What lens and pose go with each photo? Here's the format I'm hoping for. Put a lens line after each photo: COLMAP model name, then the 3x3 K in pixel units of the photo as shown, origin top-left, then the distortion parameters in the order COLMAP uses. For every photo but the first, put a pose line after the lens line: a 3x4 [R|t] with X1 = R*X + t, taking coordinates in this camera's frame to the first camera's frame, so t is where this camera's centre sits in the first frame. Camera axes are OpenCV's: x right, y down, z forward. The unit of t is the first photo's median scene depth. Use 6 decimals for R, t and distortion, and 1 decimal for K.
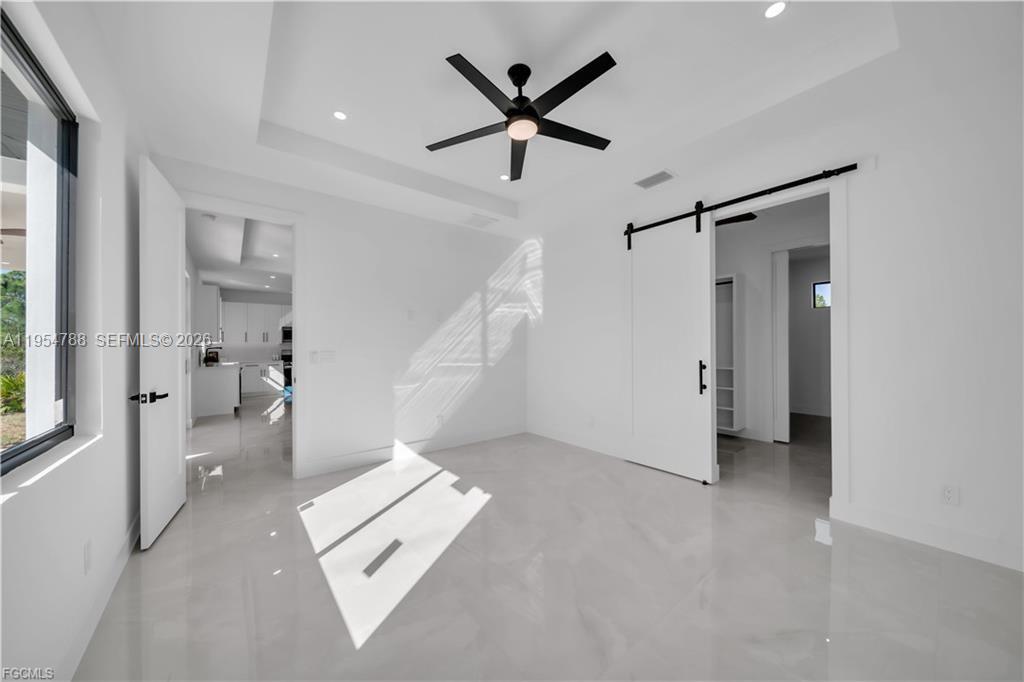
lens RADIAL K [[356.5, 0, 517.2], [0, 356.5, 345.1], [0, 0, 1]] dist [0.002079, -0.000550]
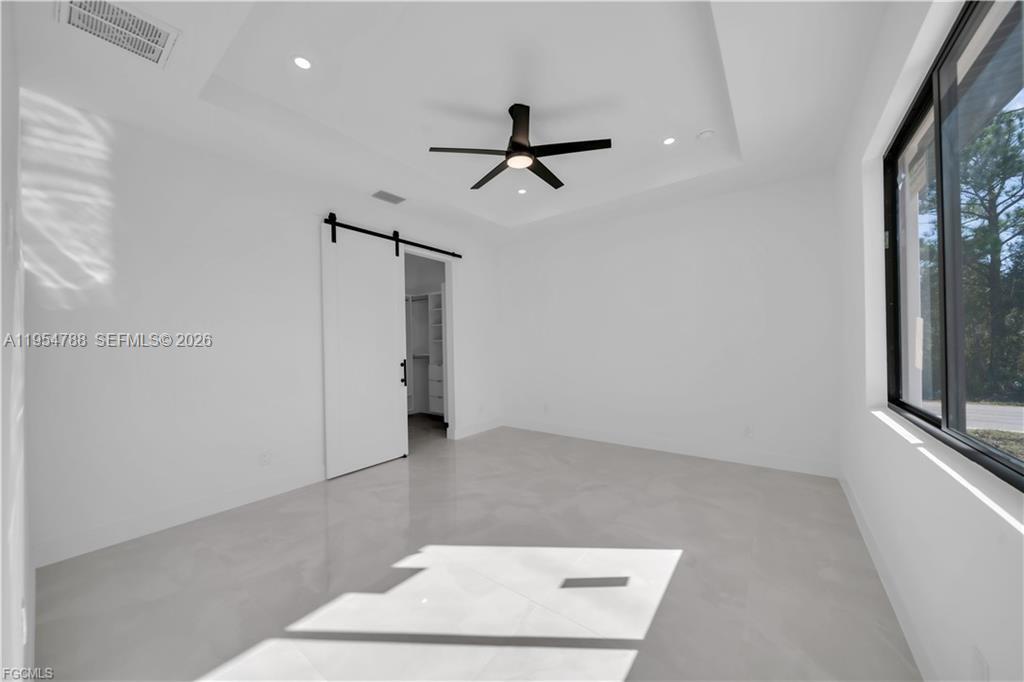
lens RADIAL K [[356.5, 0, 508.7], [0, 356.5, 343.3], [0, 0, 1]] dist [0.002079, -0.000550]
pose [[-0.242844, 0.017433, 0.969909, -0.665598], [0.019285, 0.999728, -0.013140, 0.008292], [-0.969874, 0.015514, -0.243114, 0.793780]]
